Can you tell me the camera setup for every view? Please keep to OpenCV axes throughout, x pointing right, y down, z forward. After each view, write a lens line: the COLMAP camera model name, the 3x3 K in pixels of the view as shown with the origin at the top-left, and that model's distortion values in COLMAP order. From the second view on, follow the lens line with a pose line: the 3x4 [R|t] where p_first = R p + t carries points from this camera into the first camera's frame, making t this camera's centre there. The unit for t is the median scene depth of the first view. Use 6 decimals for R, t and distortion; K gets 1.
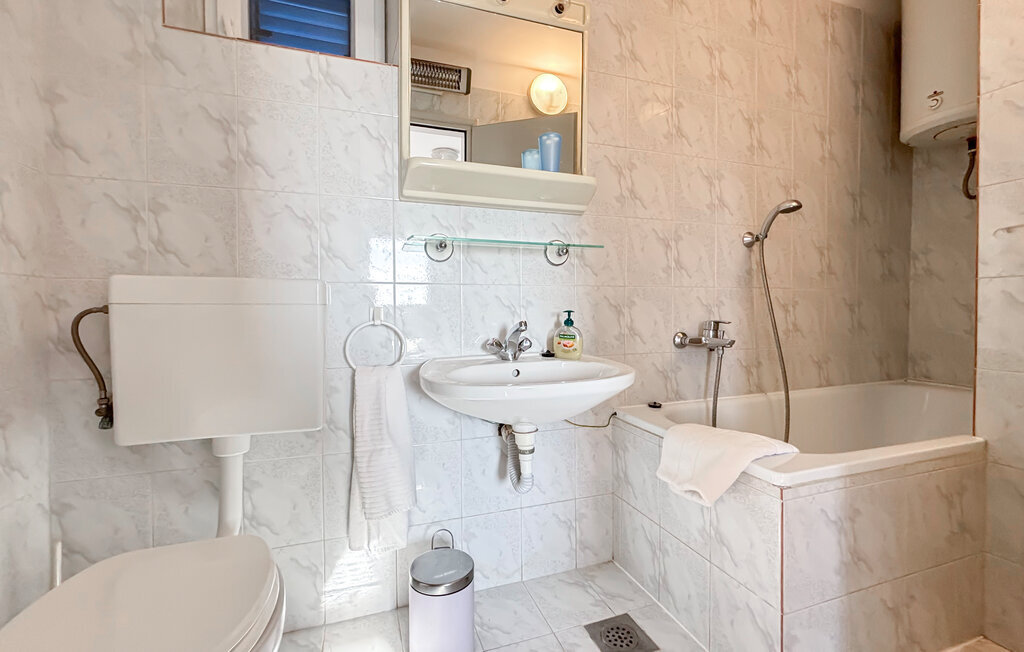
lens RADIAL K [[436.6, 0, 512.2], [0, 436.6, 301.1], [0, 0, 1]] dist [0.000119, 0.000290]
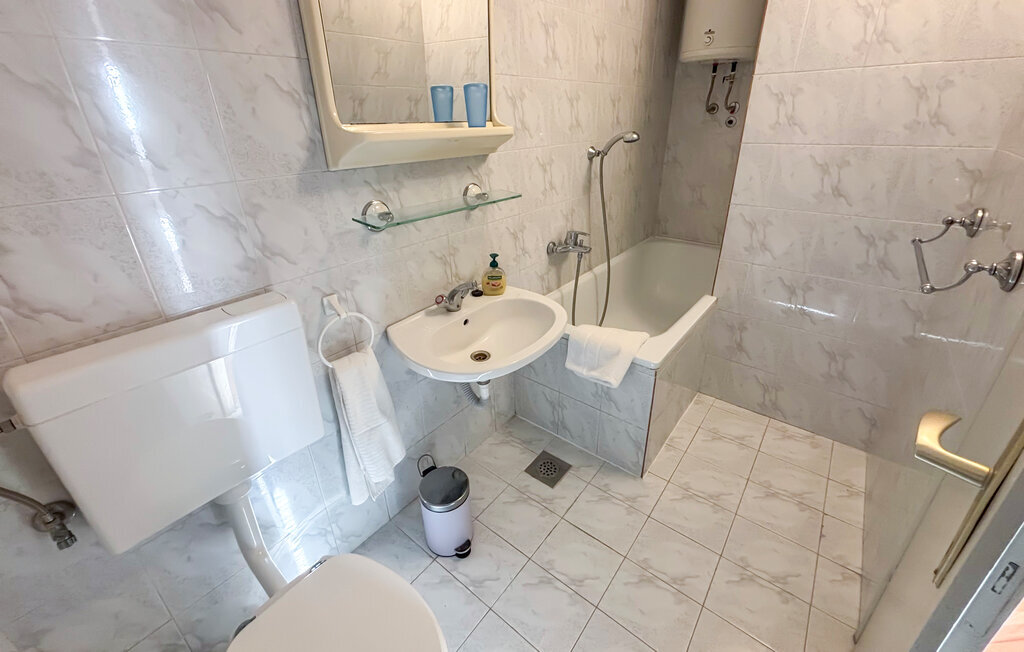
lens RADIAL K [[426.5, 0, 508.0], [0, 426.5, 280.0], [0, 0, 1]] dist [0.000073, -0.000095]
pose [[0.852051, -0.193829, 0.486250, -0.392188], [-0.003526, 0.926772, 0.375608, -0.334304], [-0.523447, -0.321752, 0.788973, 0.090497]]
